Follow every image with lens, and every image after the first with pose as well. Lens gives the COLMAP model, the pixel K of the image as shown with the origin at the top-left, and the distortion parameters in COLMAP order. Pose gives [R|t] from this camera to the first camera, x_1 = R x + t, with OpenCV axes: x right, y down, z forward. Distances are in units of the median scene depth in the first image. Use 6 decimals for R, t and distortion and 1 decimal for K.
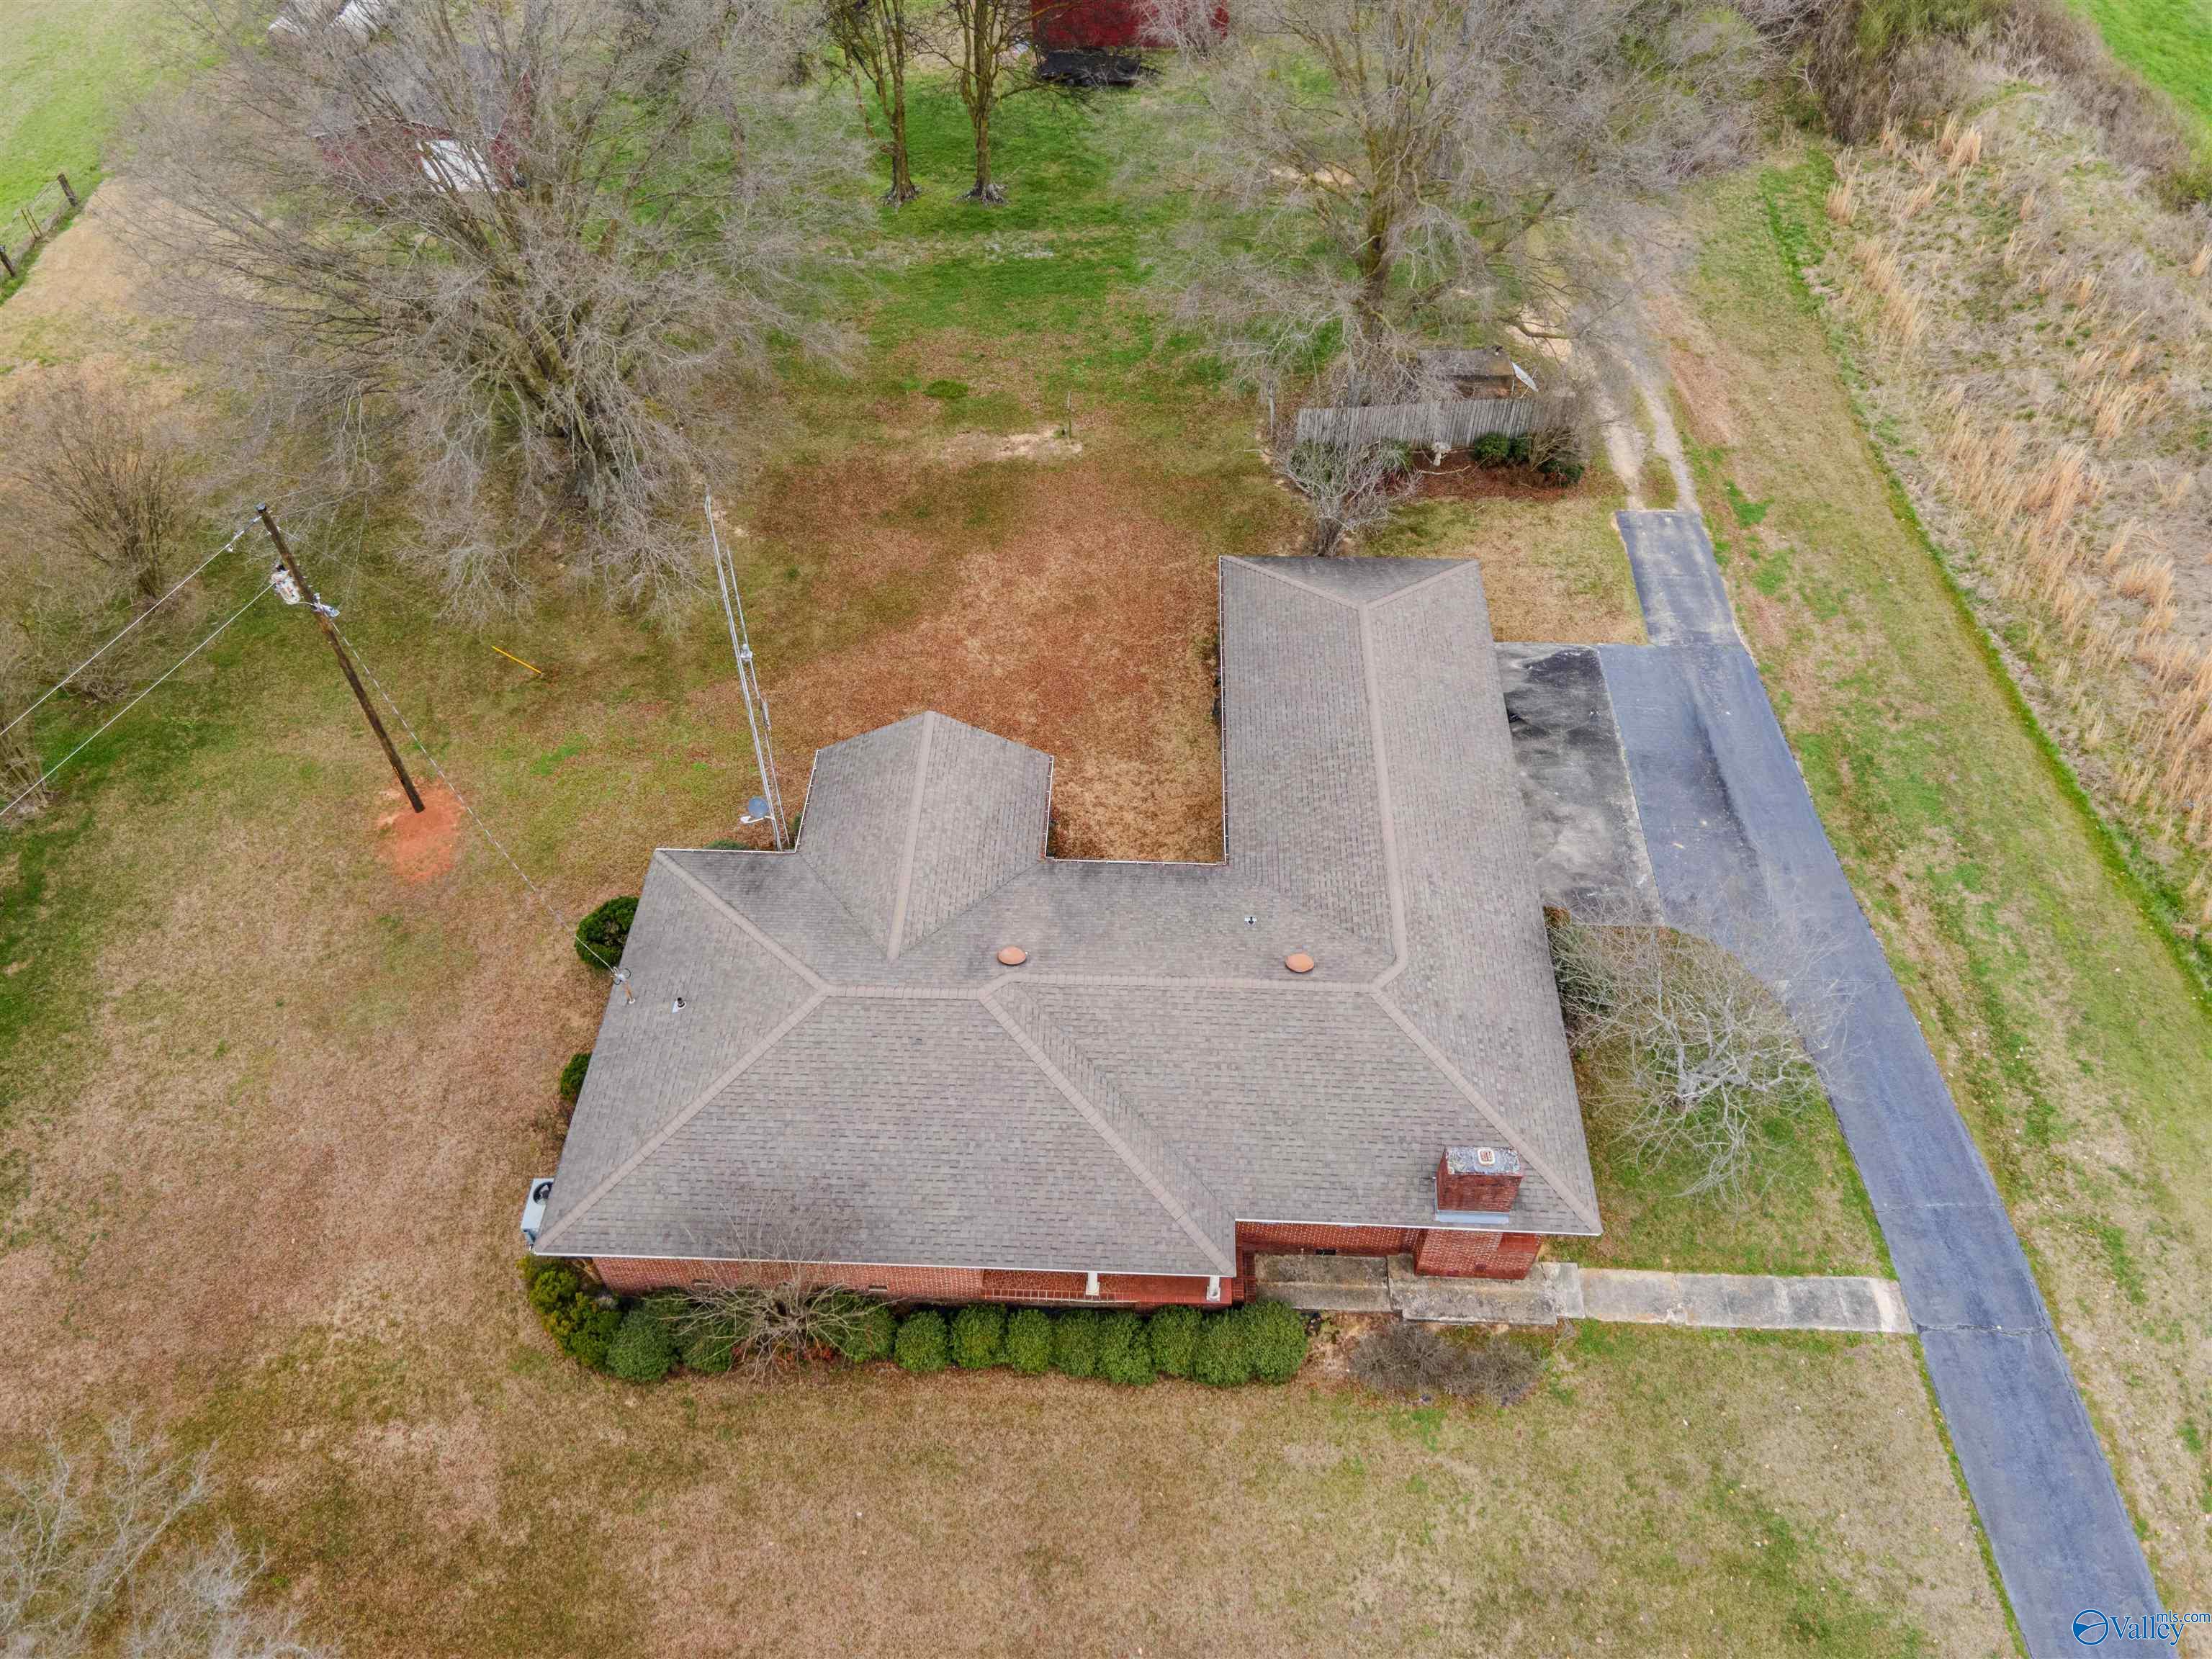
lens RADIAL K [[1604.0, 0, 1111.9], [0, 1604.0, 830.9], [0, 0, 1]] dist [0.039690, 0.010986]
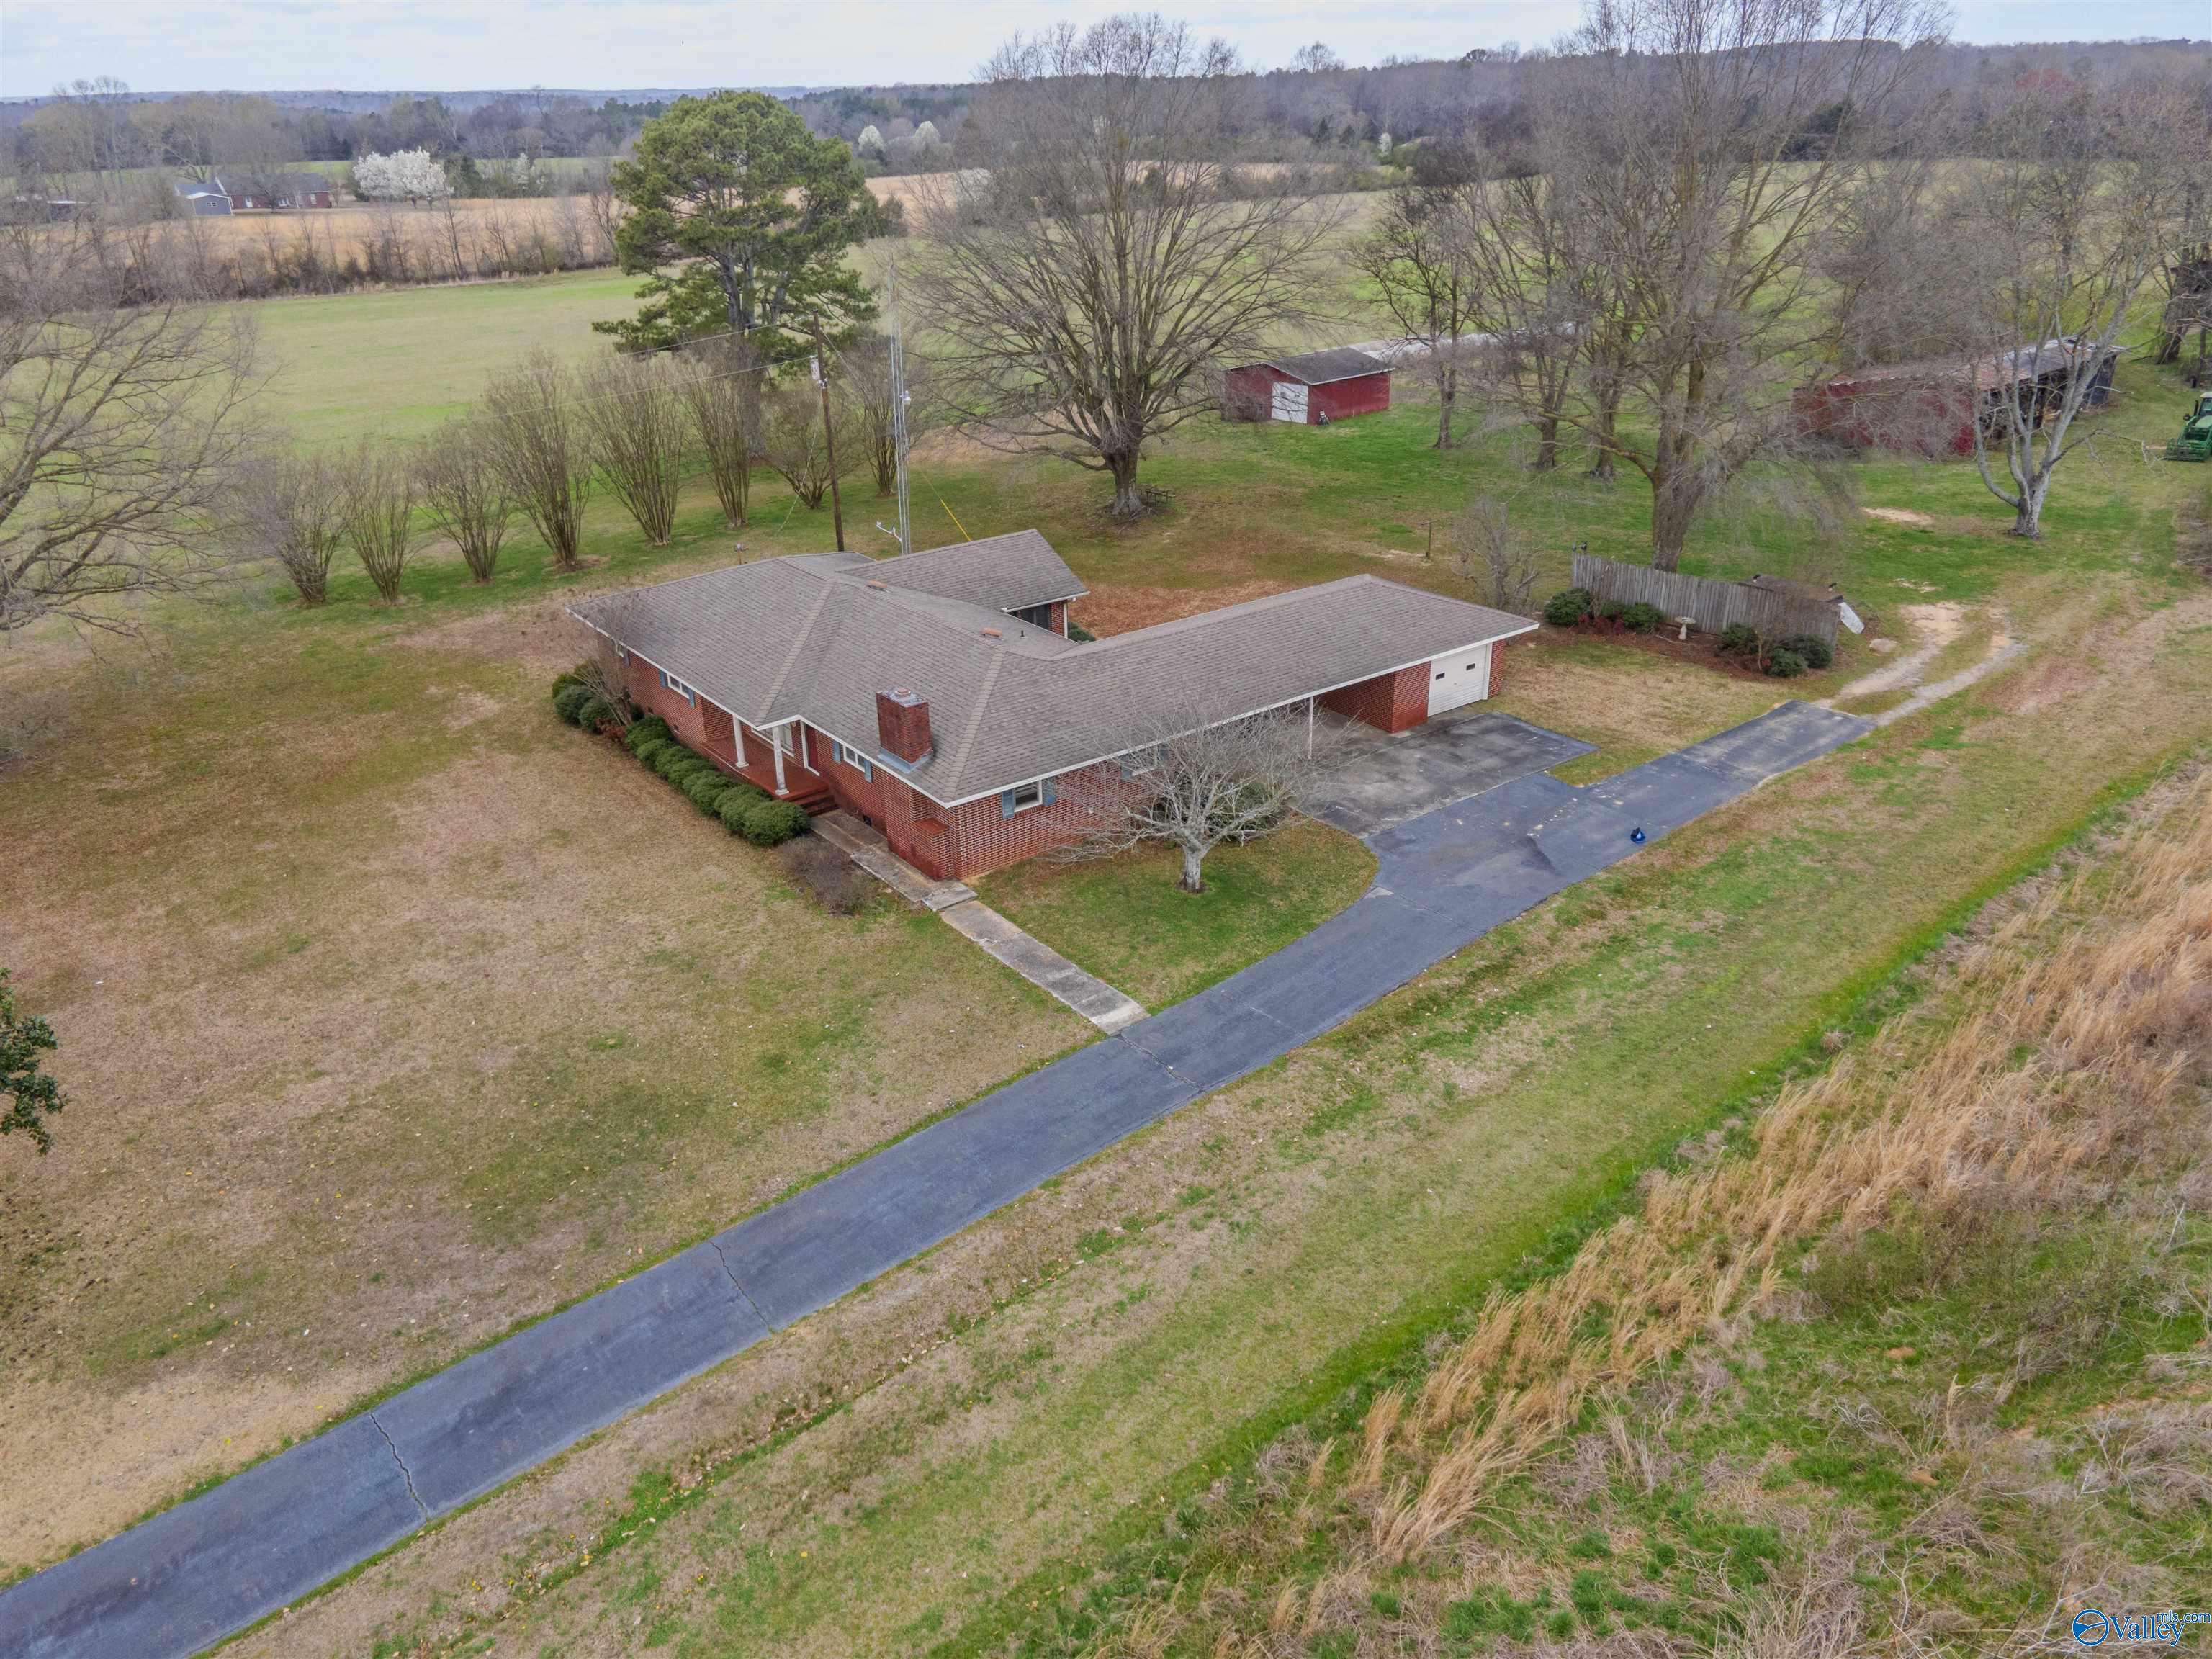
lens RADIAL K [[1581.3, 0, 1104.7], [0, 1581.3, 891.1], [0, 0, 1]] dist [0.041428, 0.000594]
pose [[0.631666, 0.340284, -0.696566, 0.838626], [-0.566463, 0.816017, -0.115047, 0.258328], [0.529262, 0.467250, 0.708209, 0.199642]]
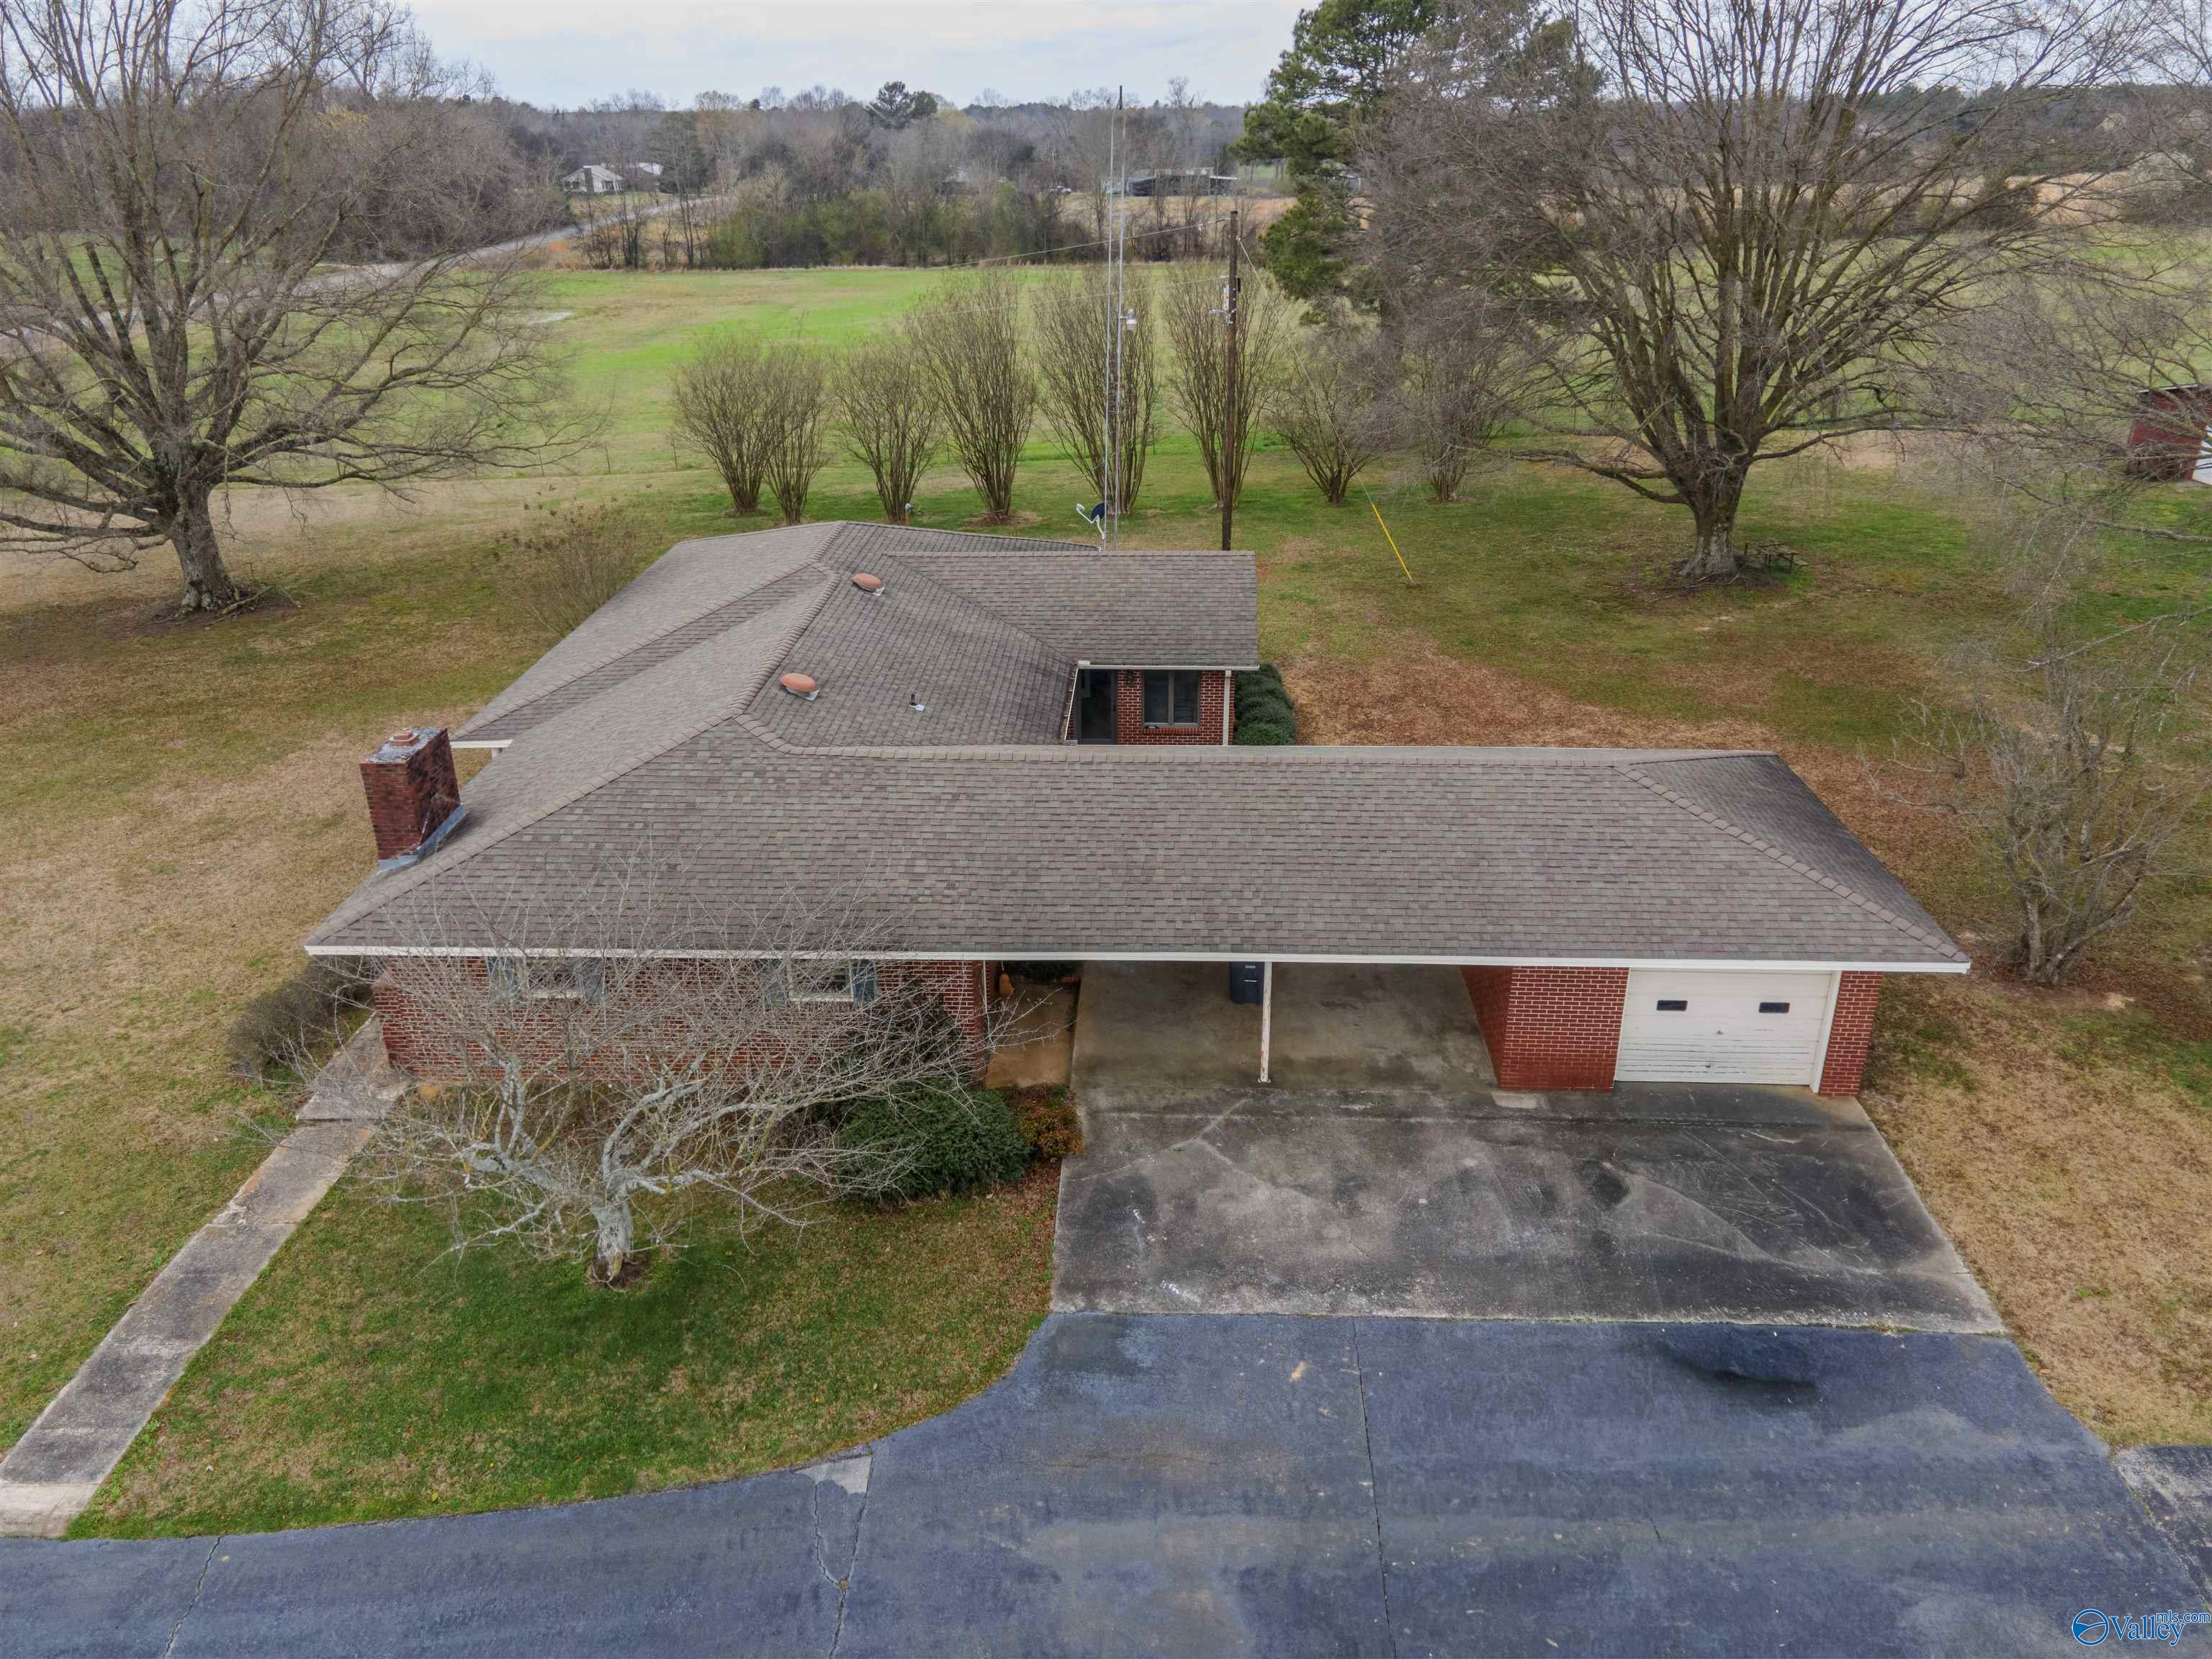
lens RADIAL K [[1604.0, 0, 1111.9], [0, 1604.0, 830.9], [0, 0, 1]] dist [0.039690, 0.010986]
pose [[-0.003526, 0.407146, -0.913356, 0.617242], [-0.740533, 0.612729, 0.275995, -0.140278], [0.672010, 0.677344, 0.299345, 0.698934]]
